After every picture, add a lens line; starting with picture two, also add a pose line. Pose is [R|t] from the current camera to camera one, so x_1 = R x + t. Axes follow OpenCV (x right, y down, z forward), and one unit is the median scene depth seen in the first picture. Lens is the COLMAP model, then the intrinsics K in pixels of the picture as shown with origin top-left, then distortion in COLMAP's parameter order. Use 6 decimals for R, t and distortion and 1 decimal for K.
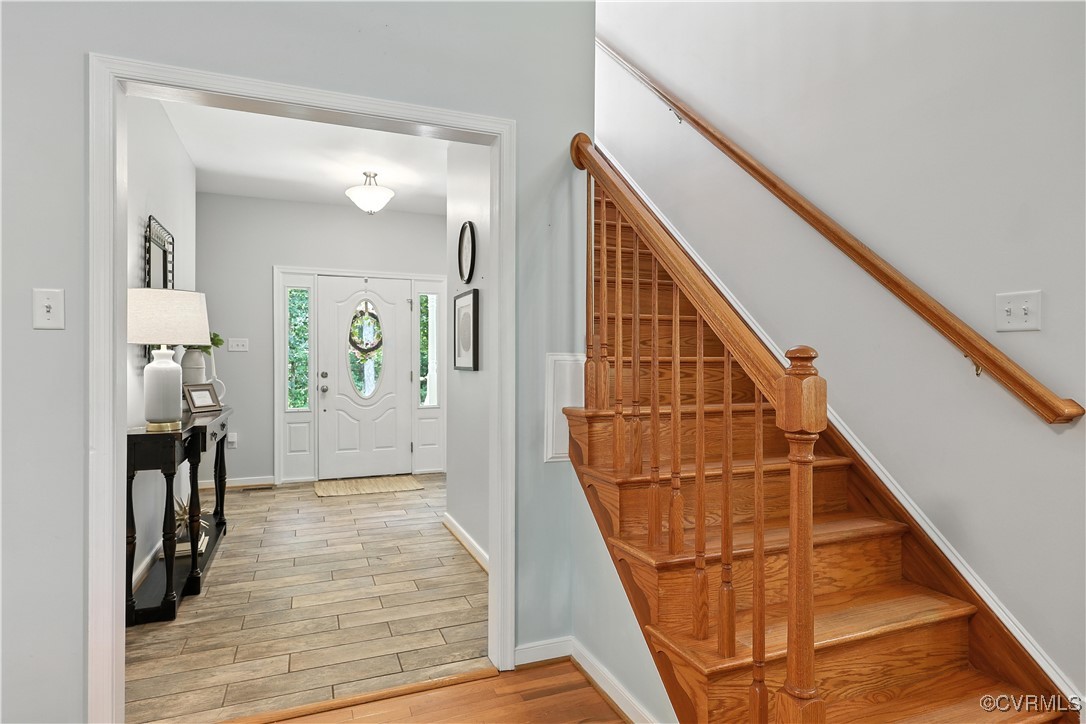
lens RADIAL K [[584.4, 0, 545.9], [0, 584.4, 363.8], [0, 0, 1]] dist [-0.007490, 0.000233]
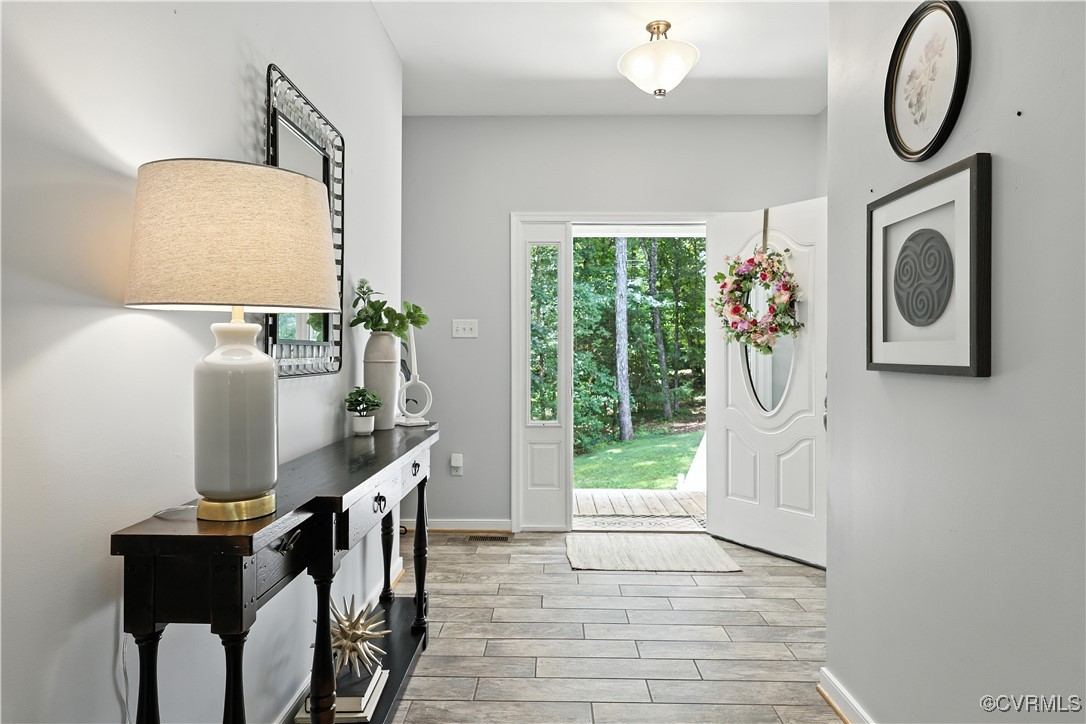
lens RADIAL K [[584.4, 0, 542.7], [0, 584.4, 358.6], [0, 0, 1]] dist [-0.007490, 0.000233]
pose [[0.917195, 0.004649, -0.398411, -0.211686], [-0.002416, 0.999978, 0.006109, -0.001064], [0.398431, -0.004641, 0.917187, 0.513745]]
